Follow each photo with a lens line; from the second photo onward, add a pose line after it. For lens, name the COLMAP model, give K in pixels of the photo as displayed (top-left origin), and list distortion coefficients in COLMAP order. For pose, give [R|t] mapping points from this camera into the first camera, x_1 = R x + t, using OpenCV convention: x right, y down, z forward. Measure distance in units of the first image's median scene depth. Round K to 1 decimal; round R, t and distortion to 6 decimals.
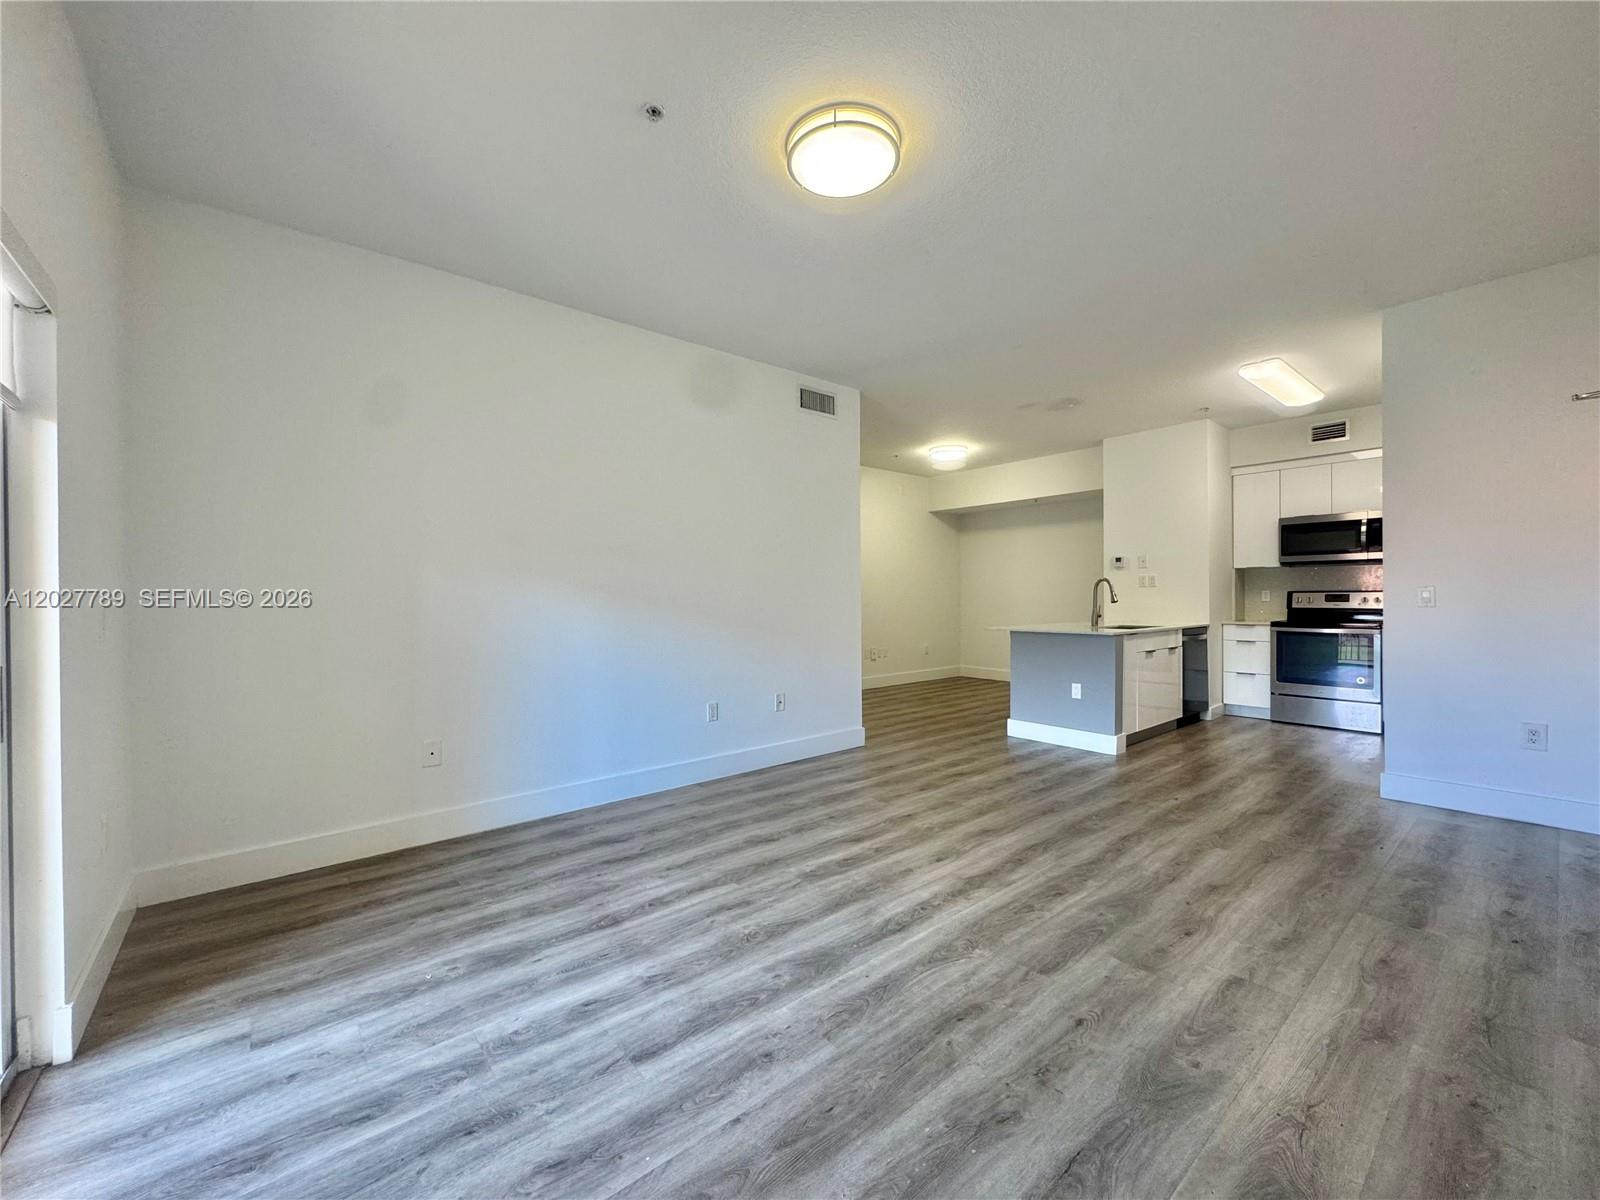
lens RADIAL K [[636.4, 0, 806.1], [0, 636.4, 601.9], [0, 0, 1]] dist [-0.000632, 0.000055]
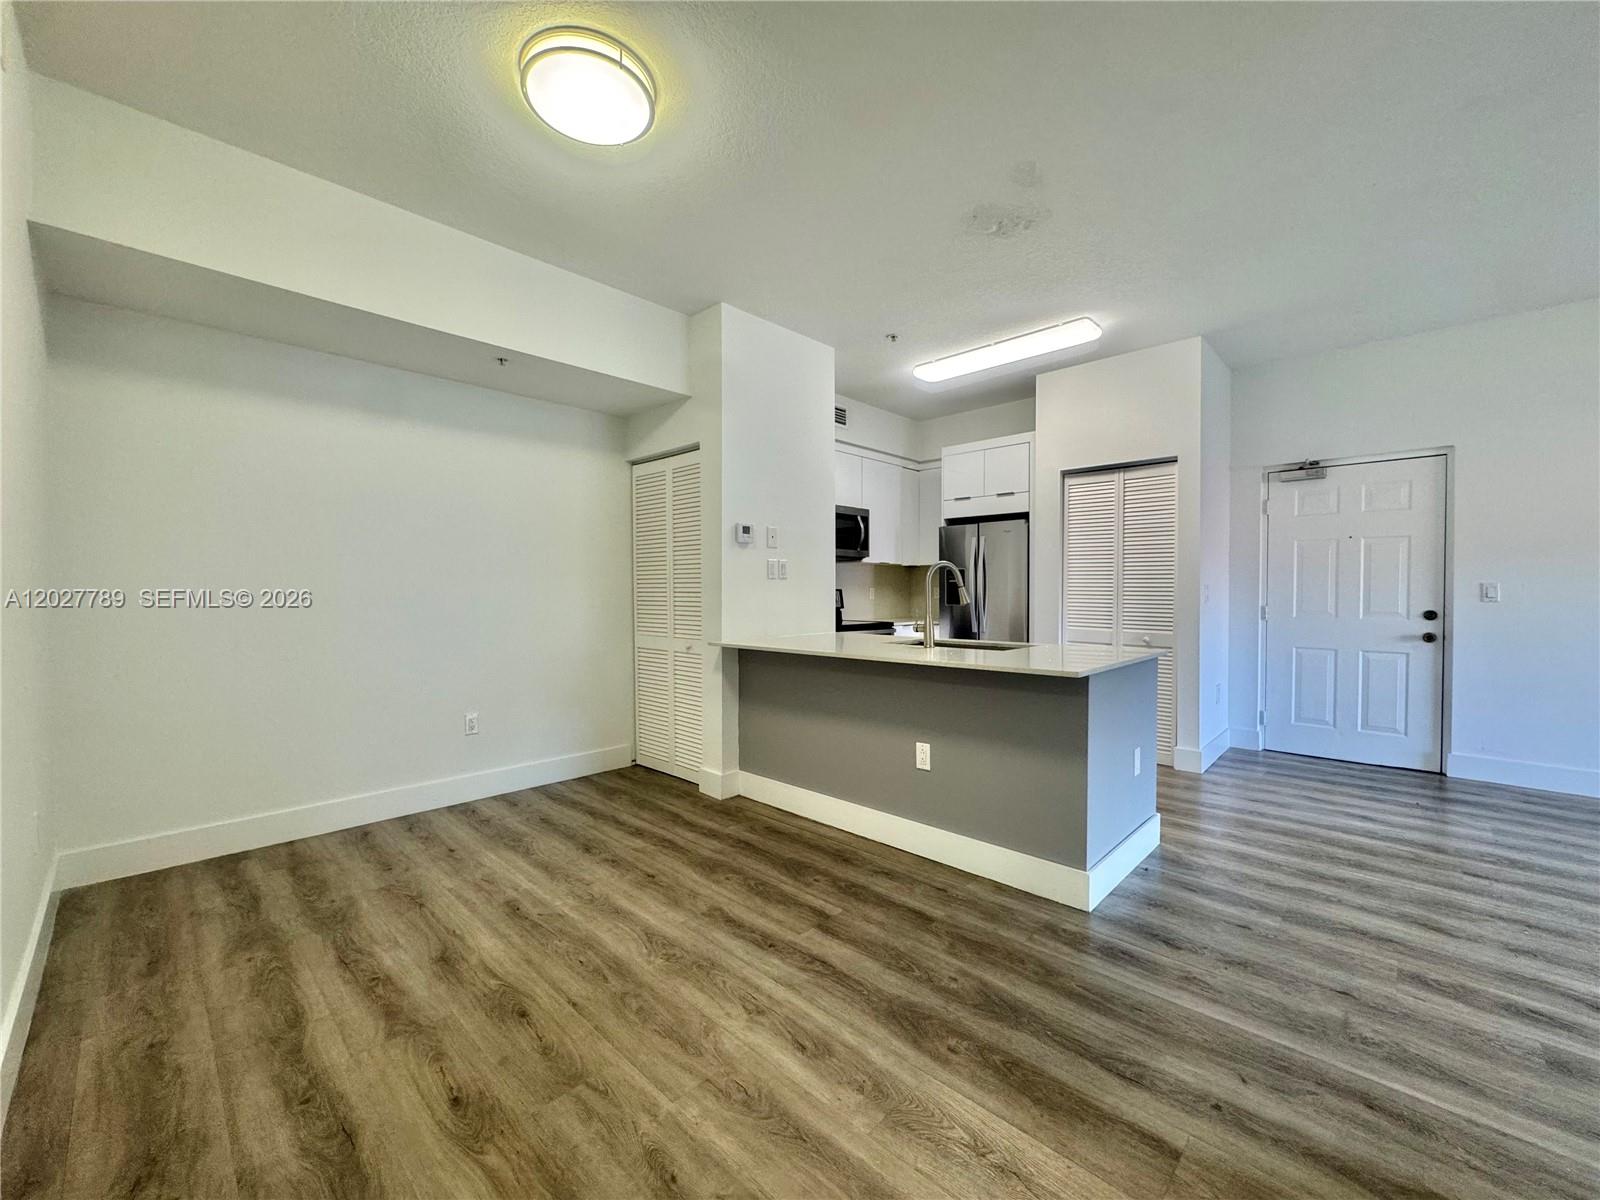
lens RADIAL K [[643.9, 0, 800.9], [0, 643.9, 602.3], [0, 0, 1]] dist [-0.000760, 0.000092]
pose [[-0.103399, -0.007333, 0.994613, -0.098873], [0.010951, 0.999904, 0.008511, -0.007702], [-0.994580, 0.011772, -0.103309, 1.242314]]
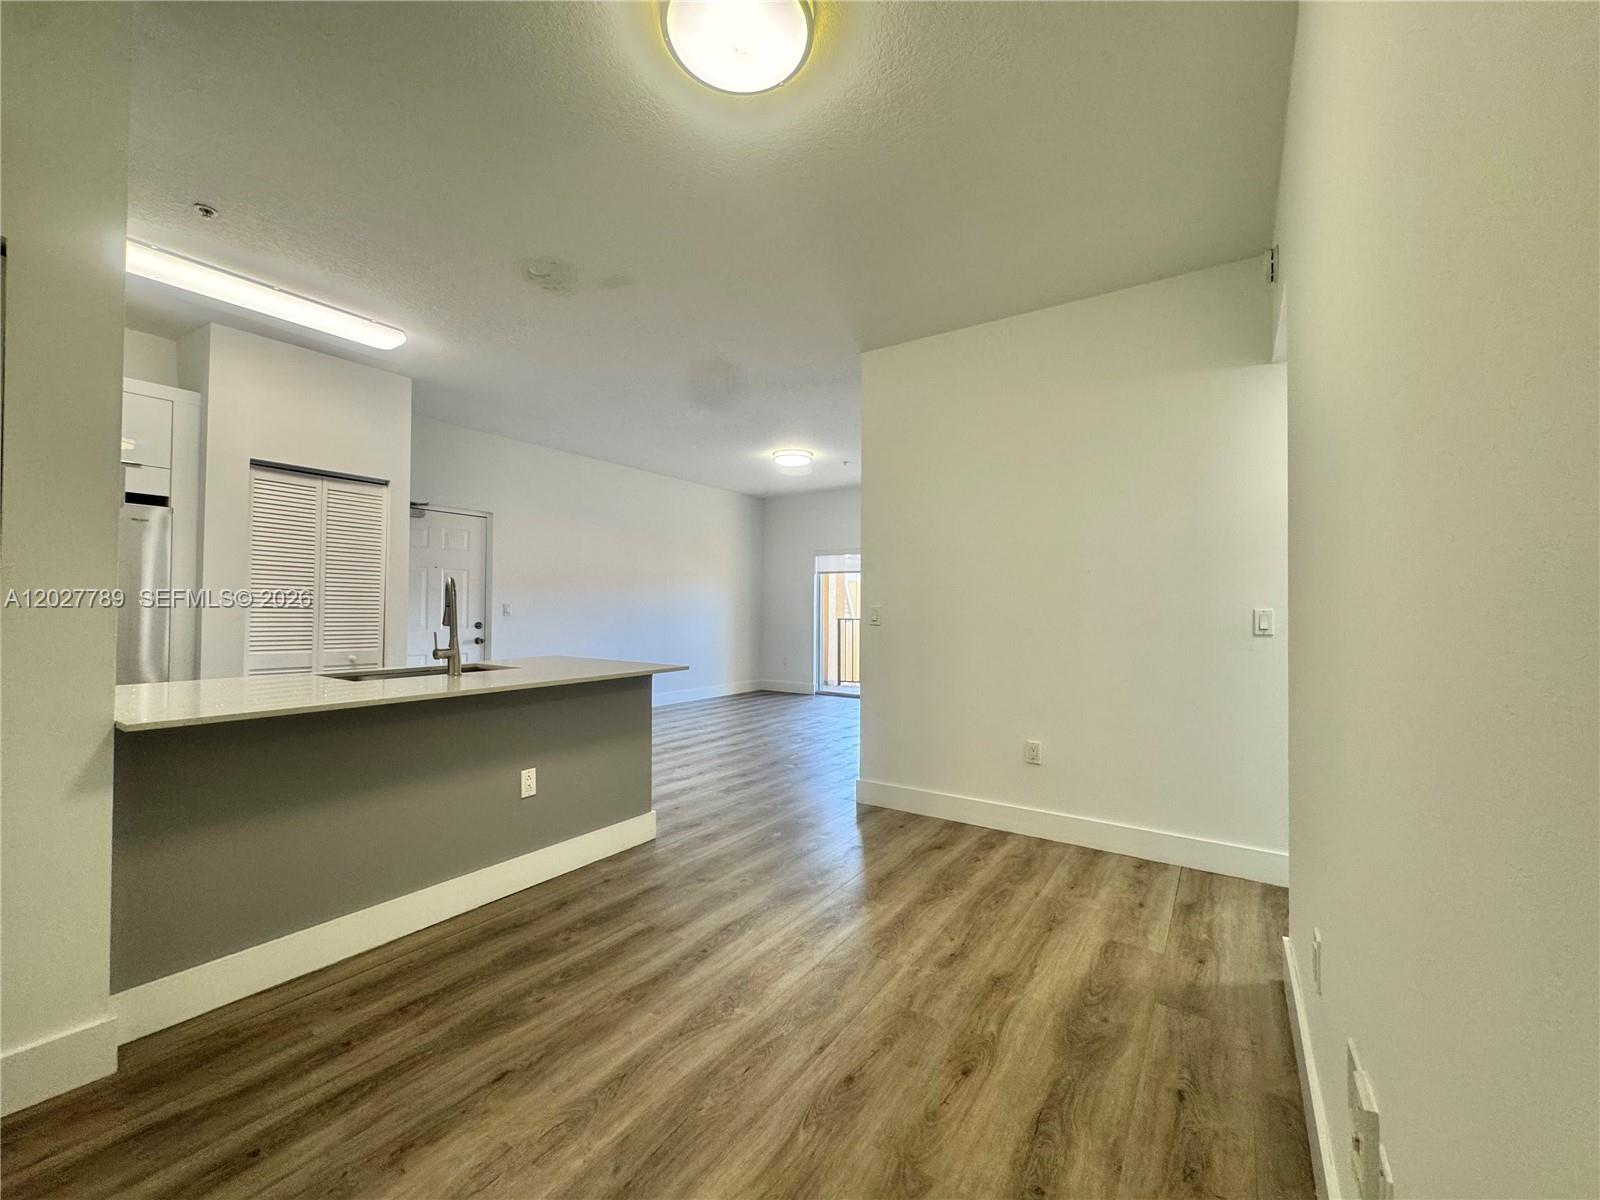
lens RADIAL K [[642.6, 0, 798.4], [0, 642.6, 599.5], [0, 0, 1]] dist [0.001236, 0.000064]
pose [[-0.961985, -0.003488, -0.273080, 0.353633], [-0.002438, 0.999988, -0.004182, -0.019030], [0.273092, -0.003357, -0.961982, 1.640999]]
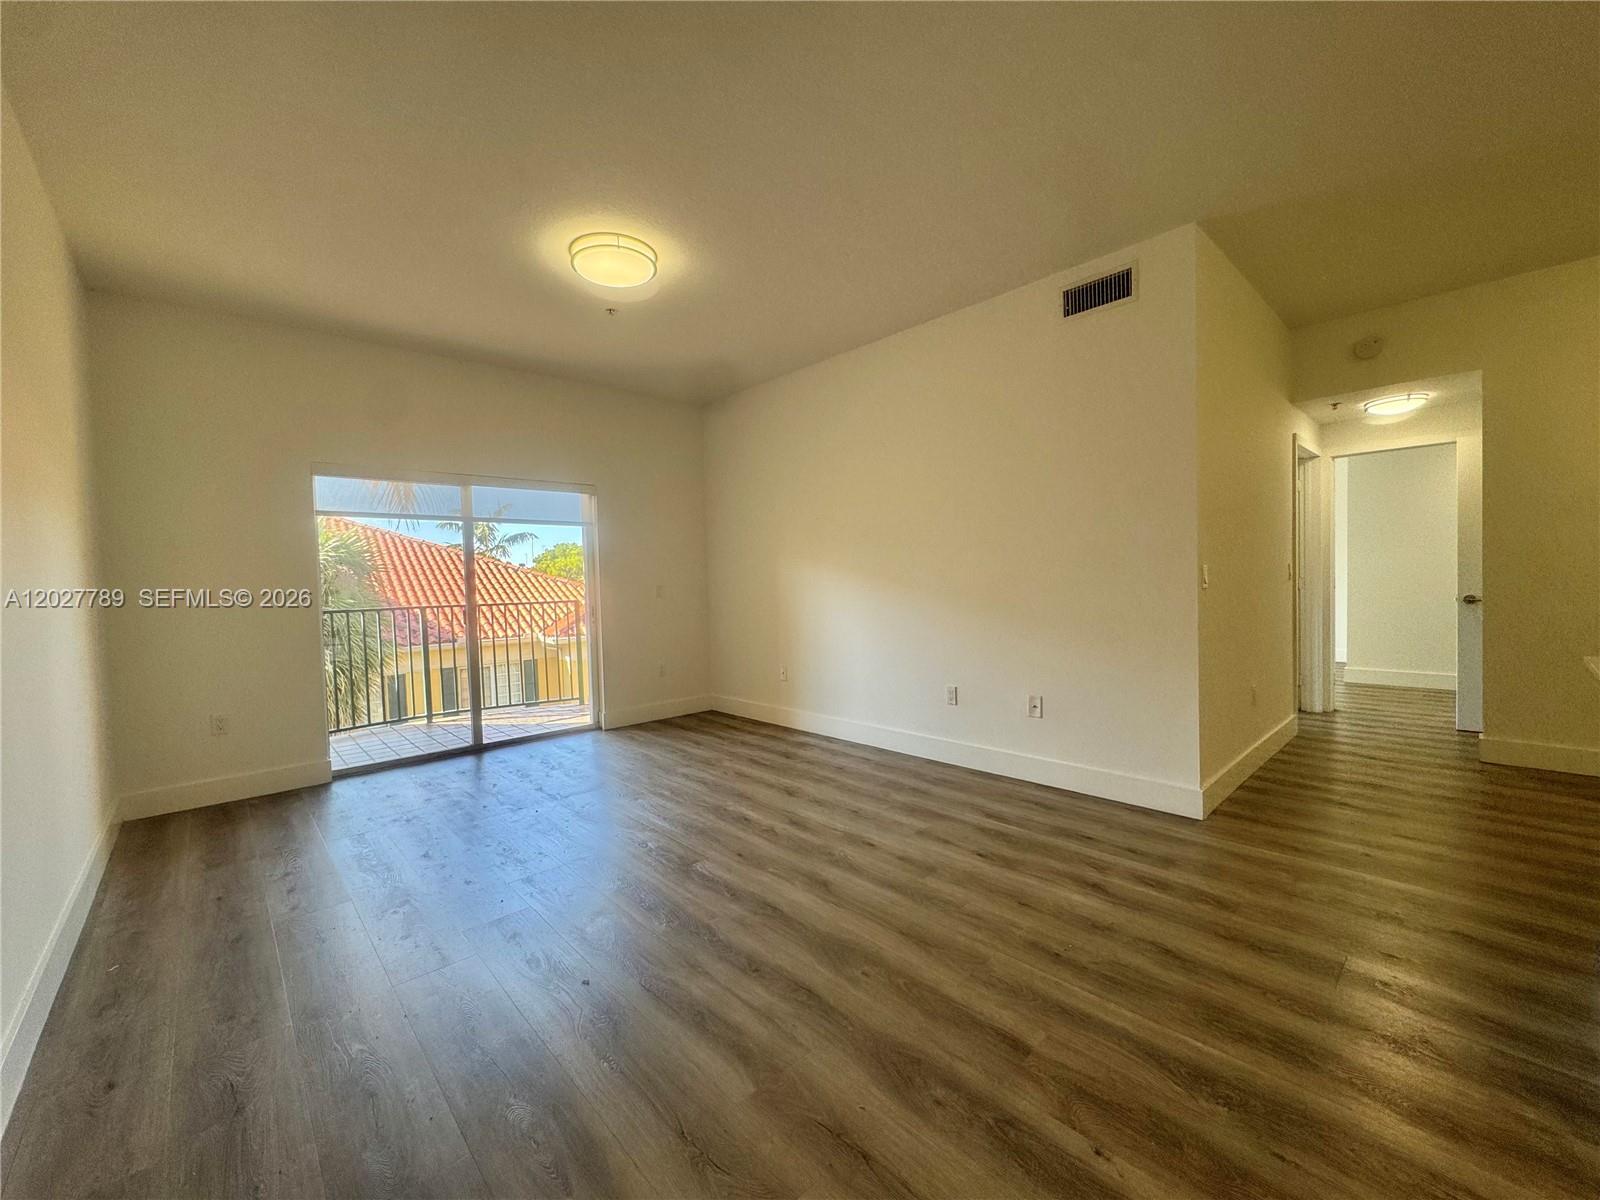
lens RADIAL K [[642.6, 0, 798.4], [0, 642.6, 599.5], [0, 0, 1]] dist [0.001236, 0.000064]
pose [[0.046706, 0.039610, -0.998123, 0.631720], [0.016497, 0.999047, 0.040418, -0.012811], [0.998772, -0.018354, 0.046008, 0.561788]]
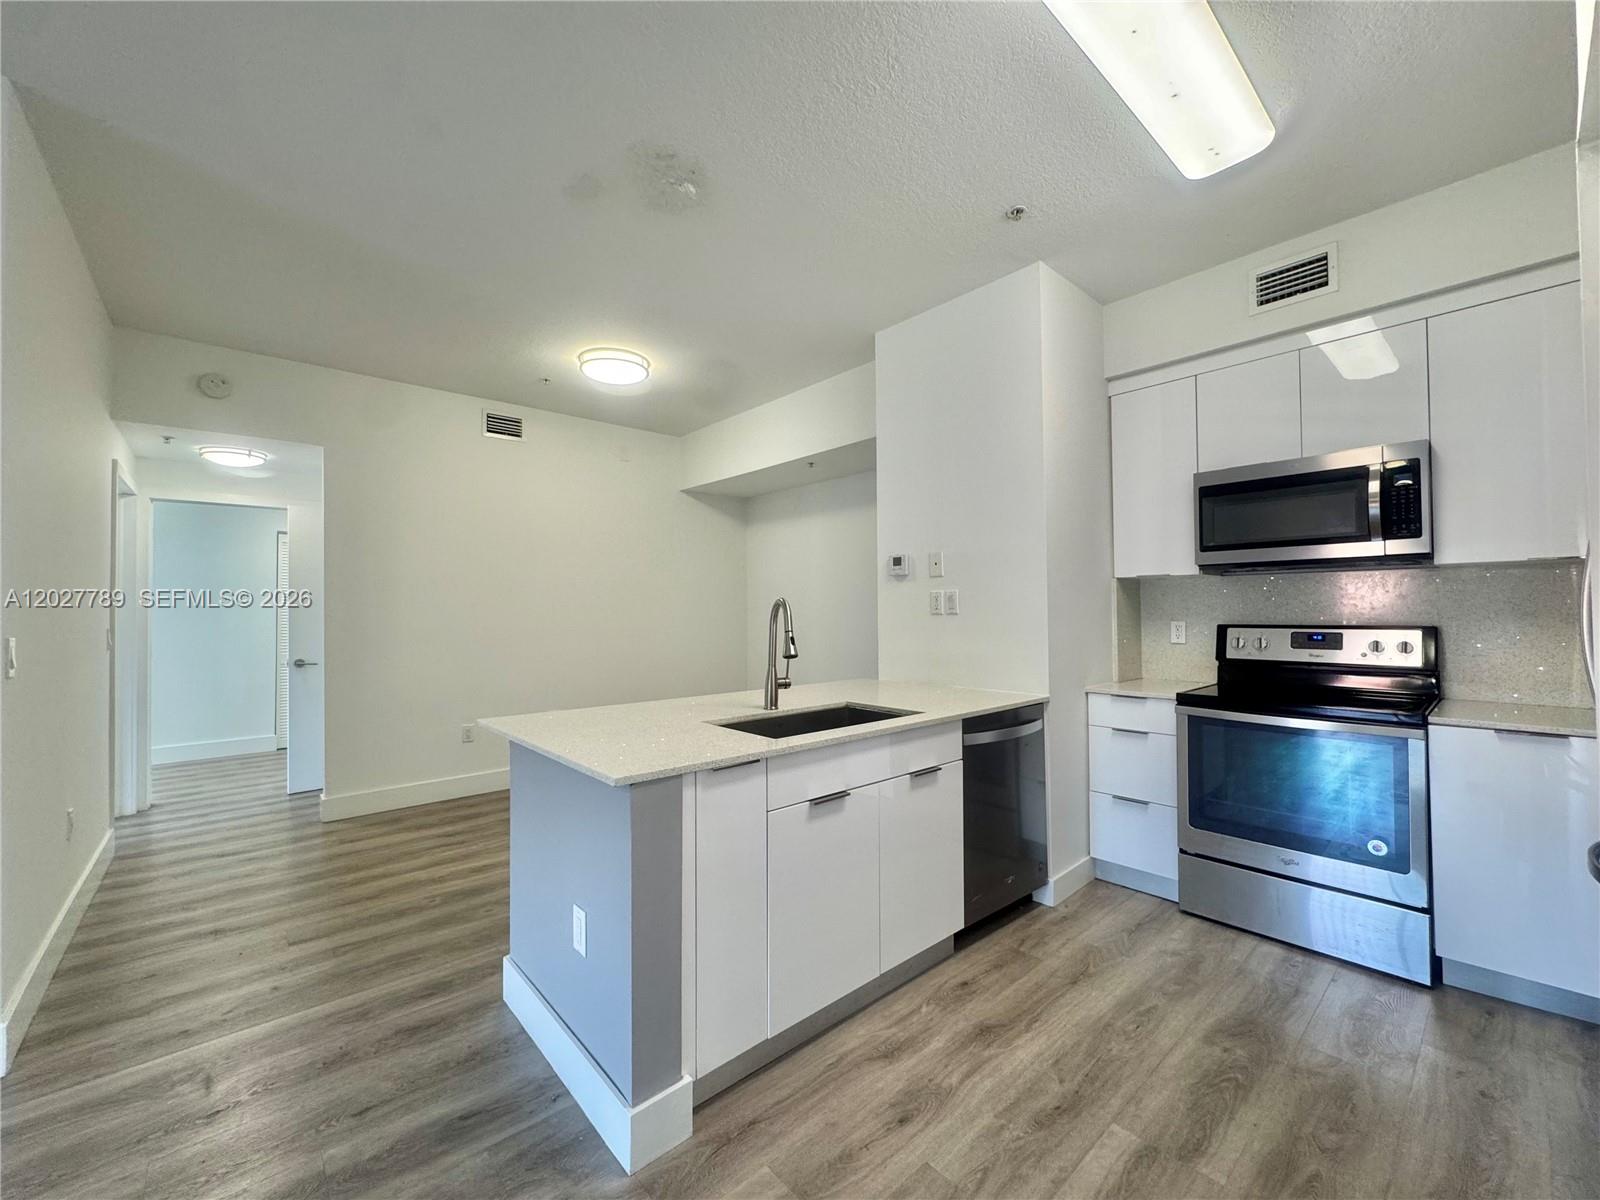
lens RADIAL K [[643.9, 0, 800.9], [0, 643.9, 602.3], [0, 0, 1]] dist [-0.000760, 0.000092]
pose [[0.999706, -0.000083, 0.024234, 0.491932], [0.000556, 0.999810, -0.019498, -0.028282], [-0.024228, 0.019506, 0.999516, 0.593498]]
